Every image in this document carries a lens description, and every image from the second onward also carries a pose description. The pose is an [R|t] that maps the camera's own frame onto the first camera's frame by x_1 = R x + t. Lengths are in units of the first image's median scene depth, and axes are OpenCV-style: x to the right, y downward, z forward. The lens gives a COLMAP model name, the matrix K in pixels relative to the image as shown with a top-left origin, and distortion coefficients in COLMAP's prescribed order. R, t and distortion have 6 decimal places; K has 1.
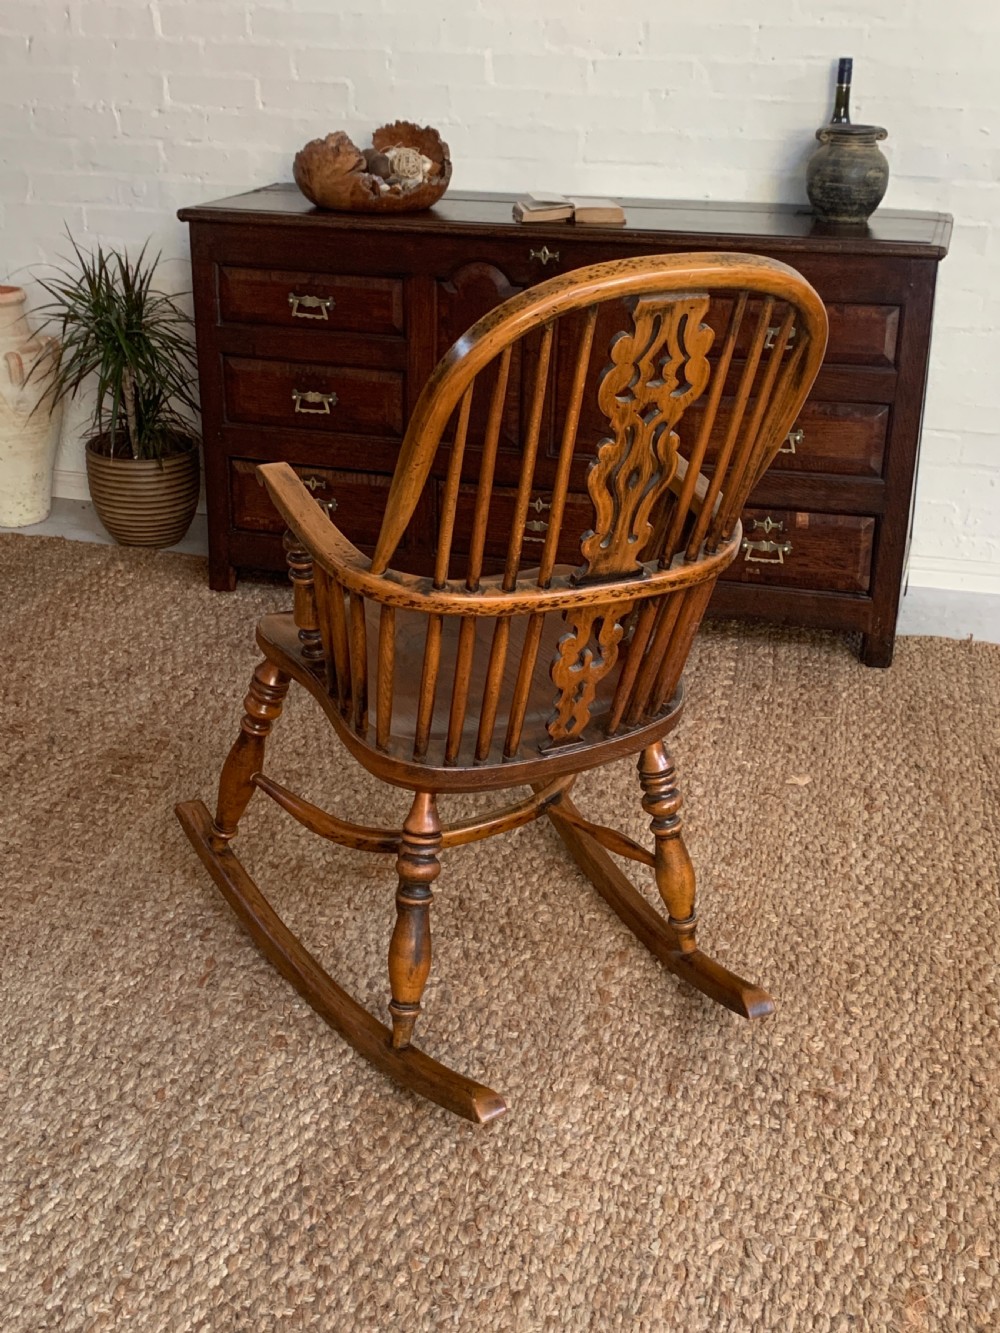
lens RADIAL K [[1636.6, 0, 504.0], [0, 1636.6, 658.5], [0, 0, 1]] dist [0.191941, -0.611424]
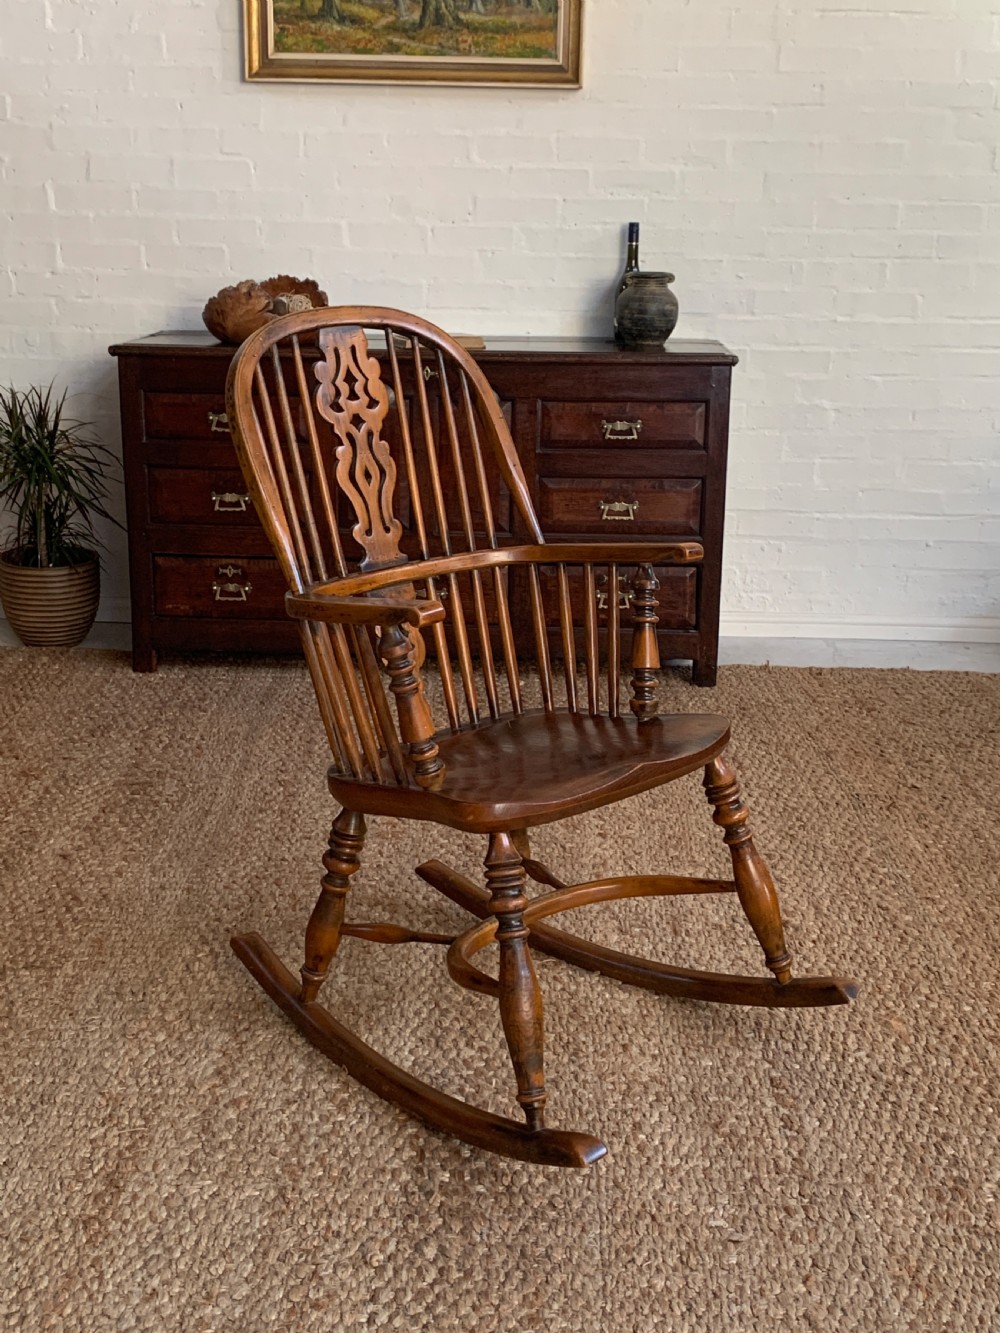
lens RADIAL K [[1637.0, 0, 512.9], [0, 1637.0, 665.6], [0, 0, 1]] dist [0.200349, -0.640911]
pose [[0.972966, -0.062986, 0.222192, -0.279426], [0.088147, 0.990537, -0.105194, 0.154571], [-0.213464, 0.121936, 0.969311, -0.269936]]
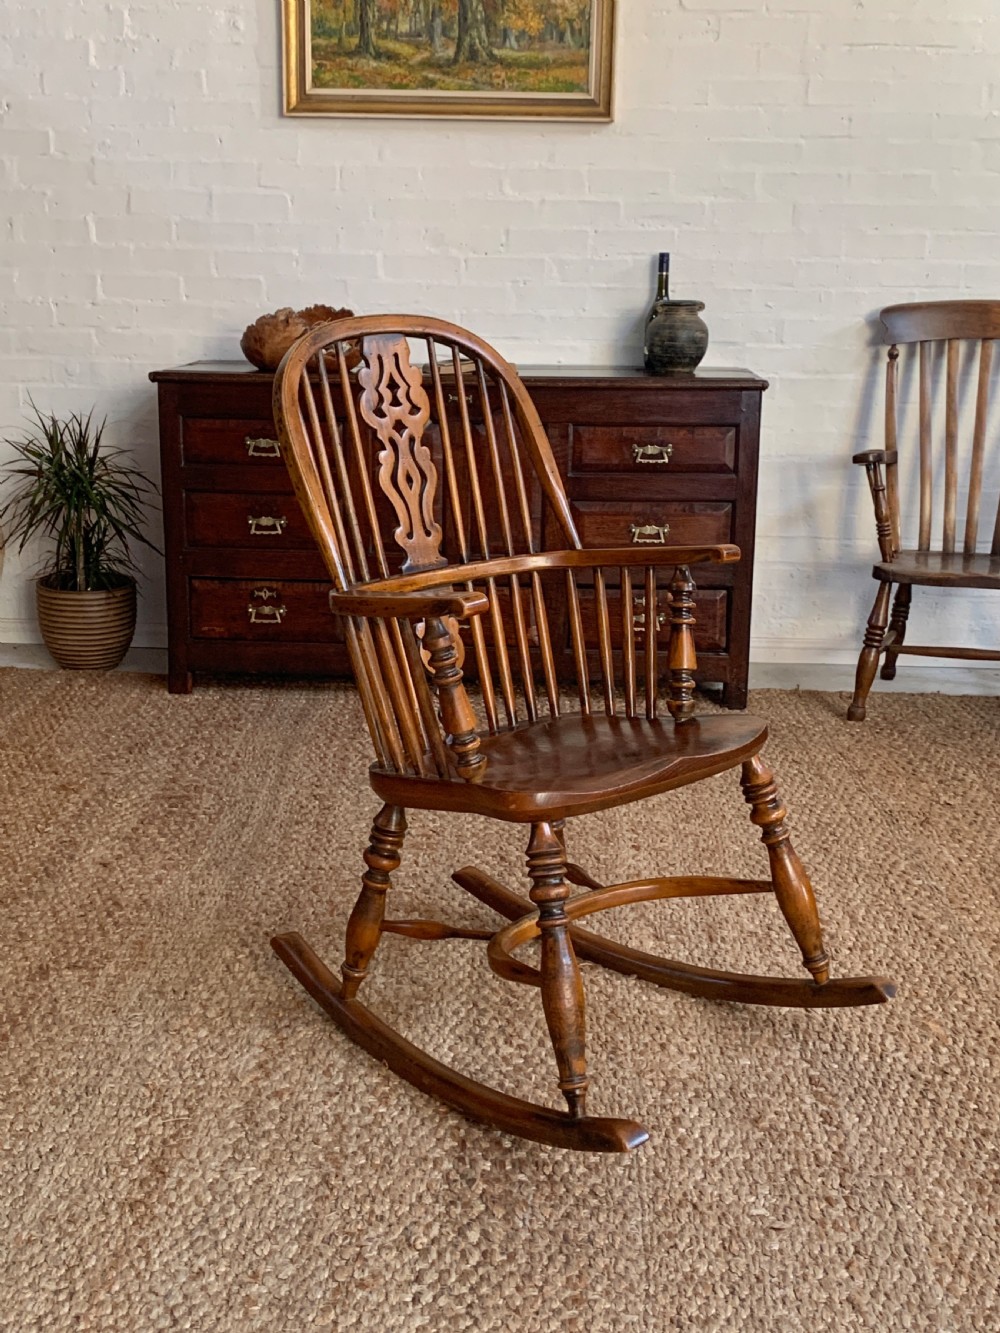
lens RADIAL K [[1637.8, 0, 506.4], [0, 1637.8, 665.4], [0, 0, 1]] dist [0.196576, -0.619252]
pose [[0.976647, -0.053596, 0.208060, -0.295998], [0.083608, 0.986863, -0.138246, 0.187860], [-0.197917, 0.152413, 0.968297, -0.276815]]
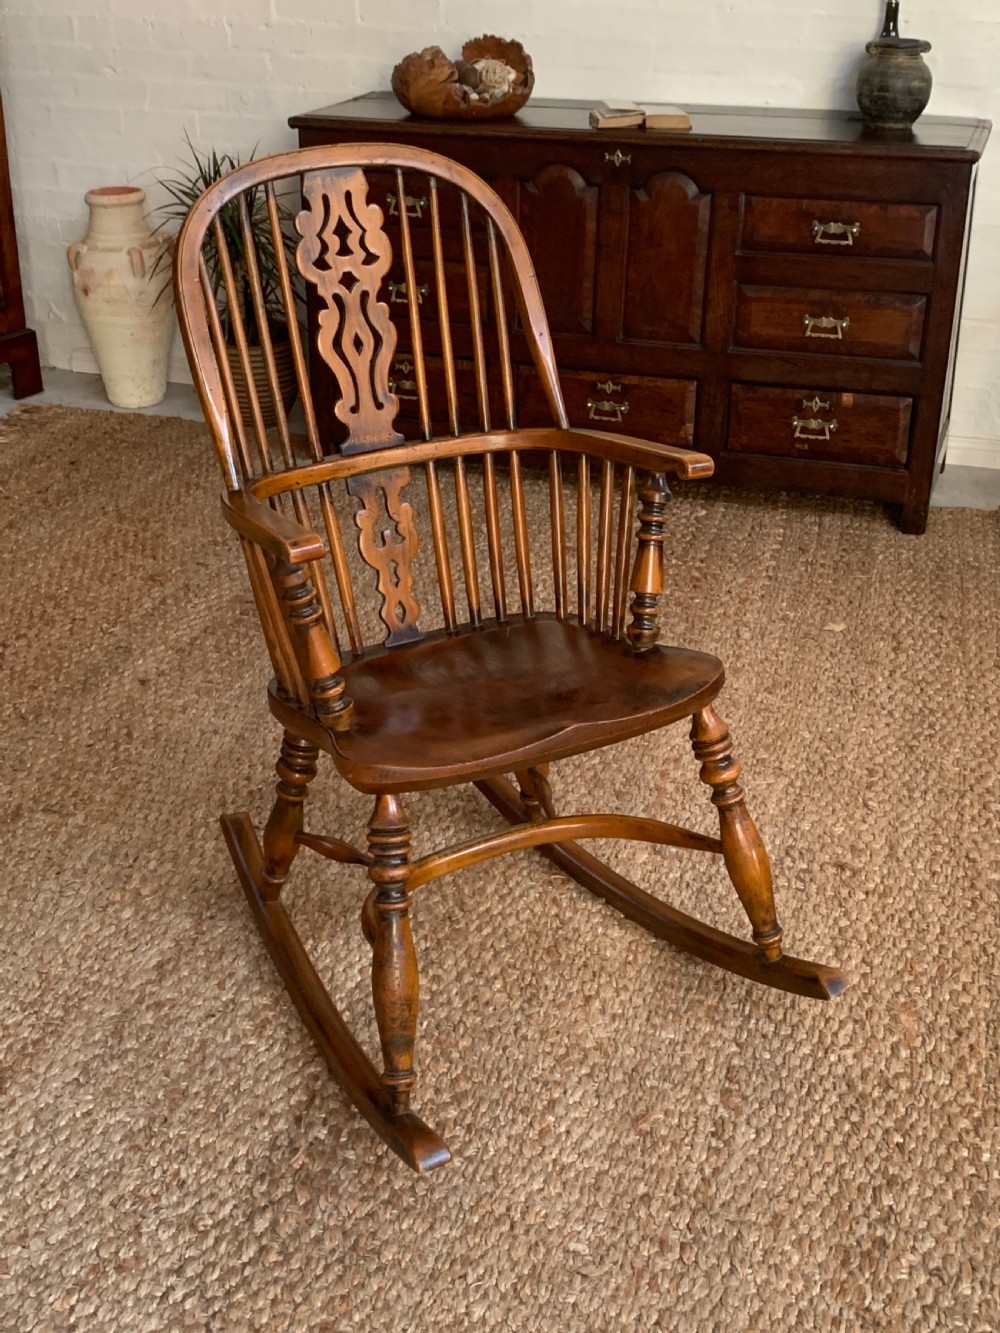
lens RADIAL K [[1635.7, 0, 499.2], [0, 1635.7, 658.1], [0, 0, 1]] dist [0.199336, -0.632220]
pose [[0.999173, 0.010904, -0.039159, -0.010977], [-0.008669, 0.998348, 0.056796, 0.039704], [0.039714, -0.056409, 0.997618, -0.184271]]
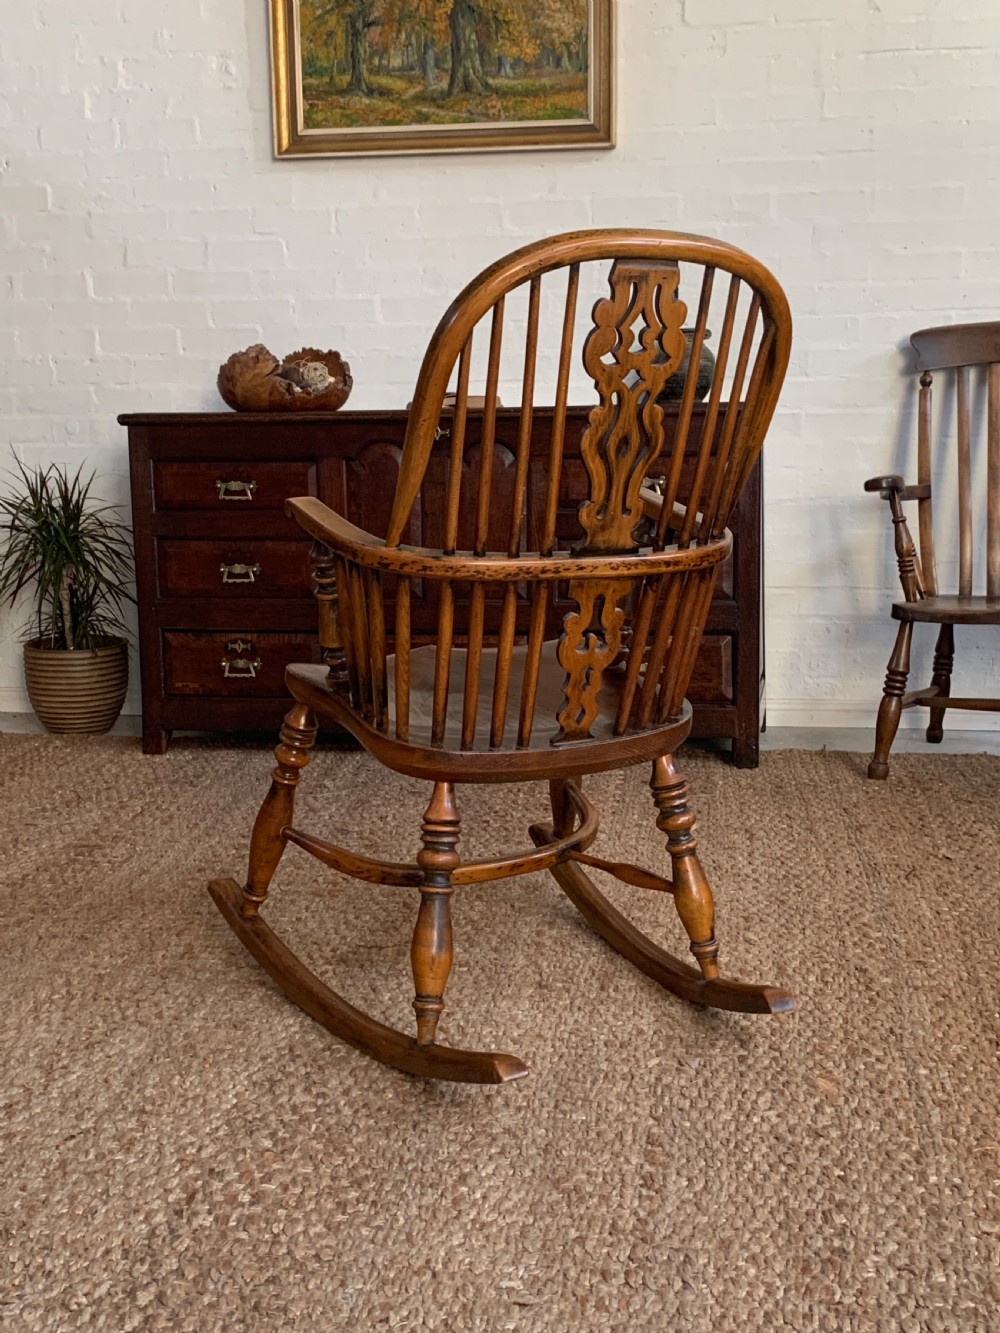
lens RADIAL K [[1637.2, 0, 502.0], [0, 1637.2, 671.8], [0, 0, 1]] dist [0.202355, -0.647386]
pose [[0.995228, -0.044275, 0.086955, -0.054137], [0.063290, 0.971154, -0.229900, 0.271845], [-0.074268, 0.234306, 0.969322, -0.149424]]
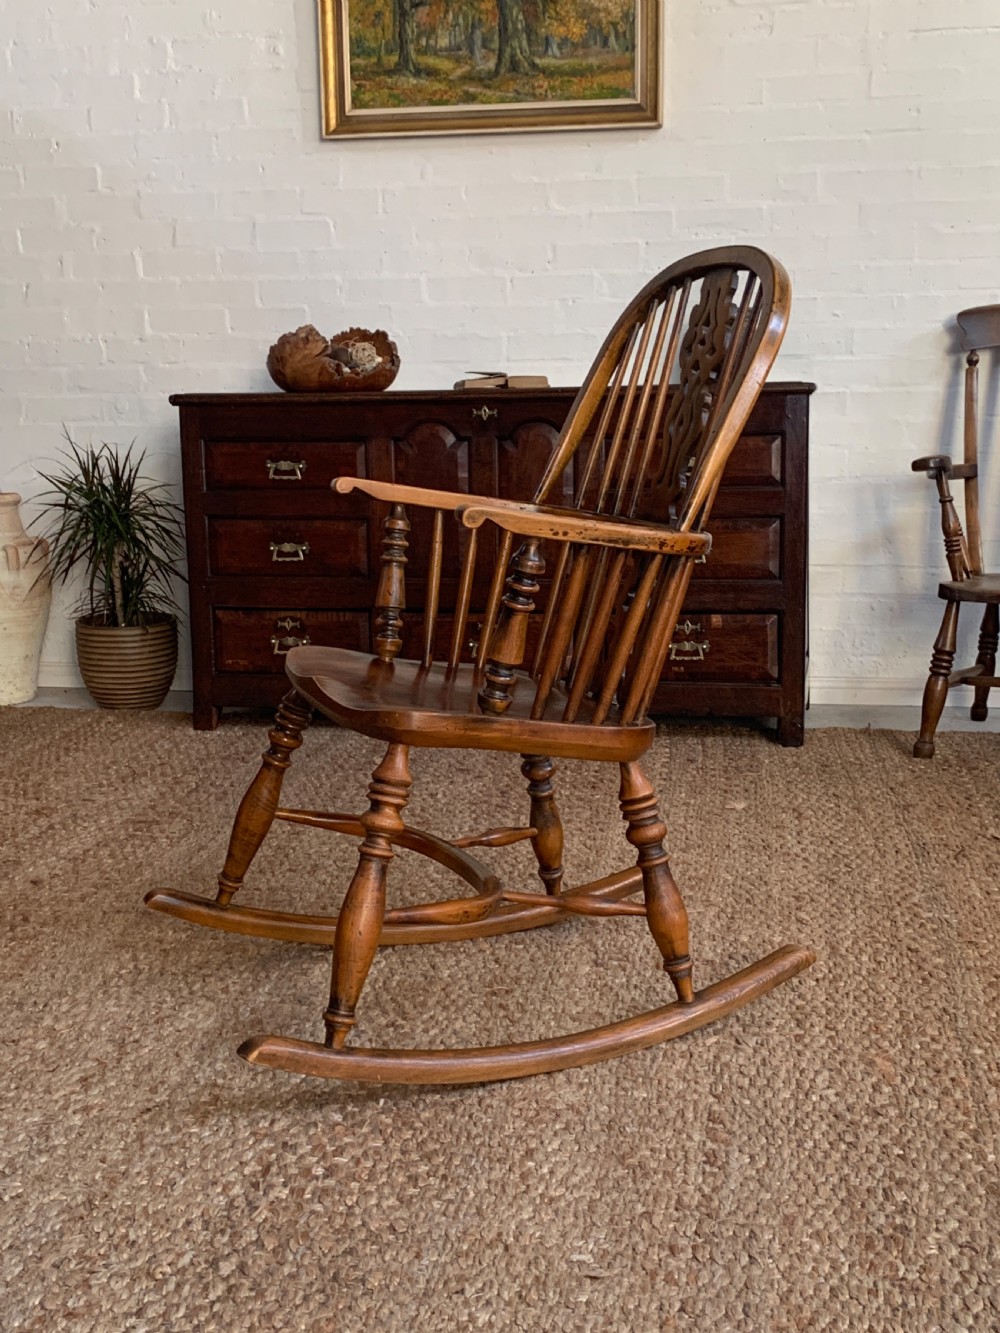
lens RADIAL K [[1637.8, 0, 500.4], [0, 1637.8, 663.9], [0, 0, 1]] dist [0.187047, -0.577526]
pose [[0.996707, -0.043368, 0.068522, -0.073877], [0.057349, 0.974377, -0.217488, 0.265624], [-0.057334, 0.220701, 0.973655, -0.165628]]
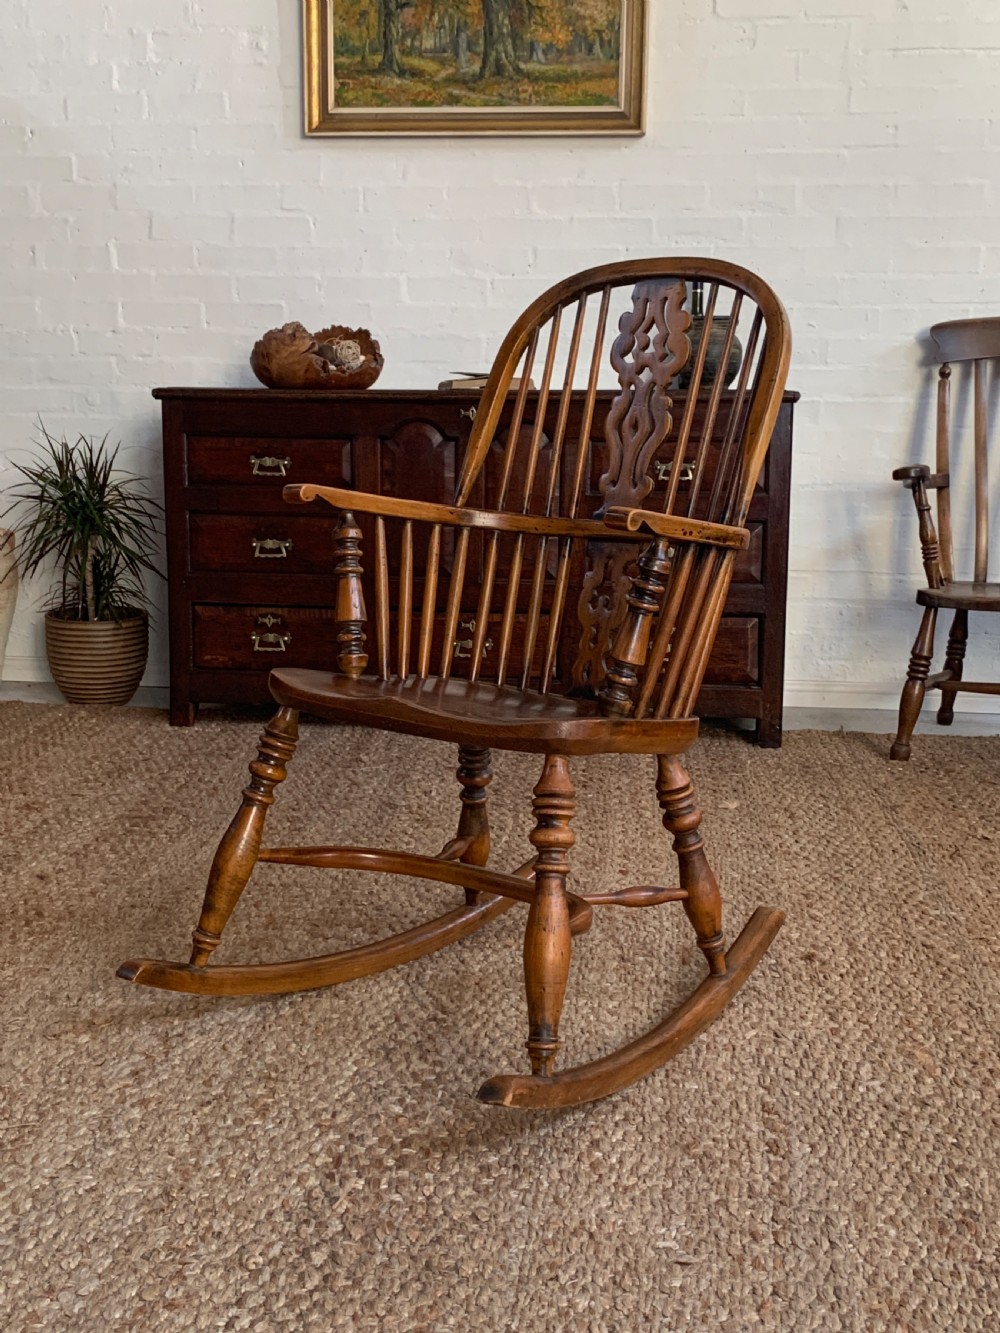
lens RADIAL K [[1637.4, 0, 503.2], [0, 1637.4, 663.0], [0, 0, 1]] dist [0.185634, -0.577260]
pose [[0.990869, -0.030725, 0.131278, -0.159897], [0.058734, 0.974809, -0.215171, 0.264947], [-0.121359, 0.220917, 0.967713, -0.168103]]
